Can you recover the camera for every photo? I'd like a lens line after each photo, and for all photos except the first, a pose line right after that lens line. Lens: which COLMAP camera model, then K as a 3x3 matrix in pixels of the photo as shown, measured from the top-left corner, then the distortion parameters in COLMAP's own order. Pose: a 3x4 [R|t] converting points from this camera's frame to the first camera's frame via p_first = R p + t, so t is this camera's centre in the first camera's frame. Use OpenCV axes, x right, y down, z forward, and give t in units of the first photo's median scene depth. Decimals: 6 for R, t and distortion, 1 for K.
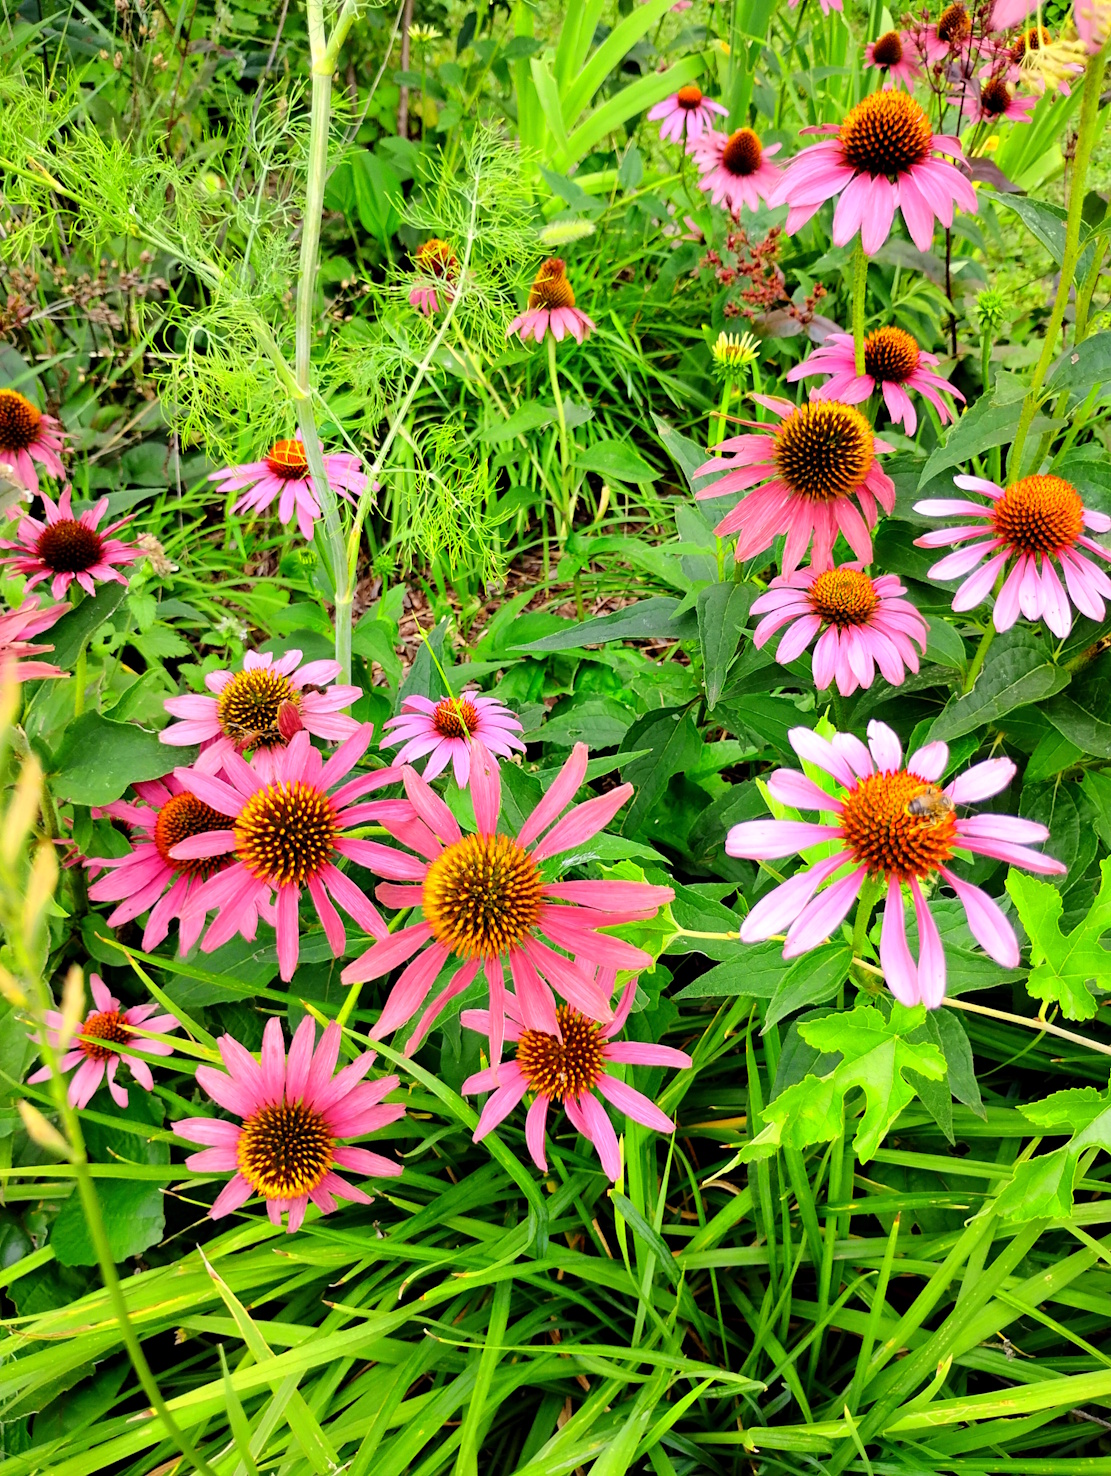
lens RADIAL K [[1194.9, 0, 549.4], [0, 1194.9, 738.1], [0, 0, 1]] dist [-0.007267, 0.001373]
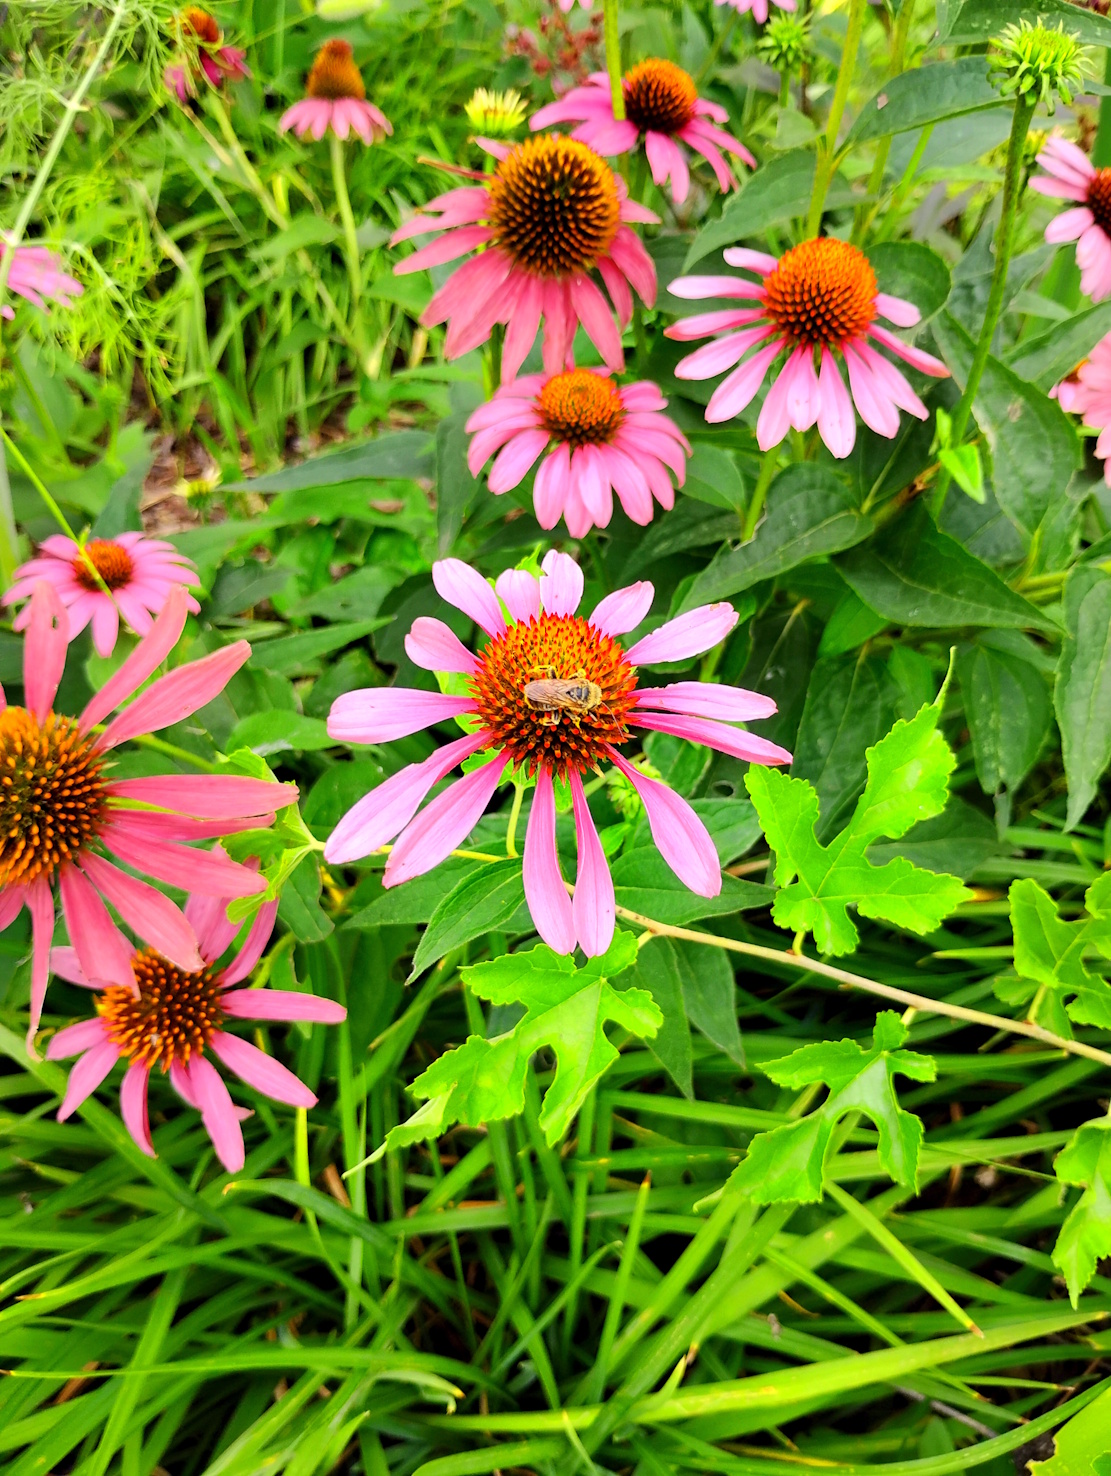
lens RADIAL K [[1194.9, 0, 560.8], [0, 1194.9, 740.6], [0, 0, 1]] dist [-0.007267, 0.001373]
pose [[0.995062, 0.001981, 0.099237, 0.161075], [-0.010882, 0.995952, 0.089230, 0.026947], [-0.098659, -0.089869, 0.991055, 0.225647]]
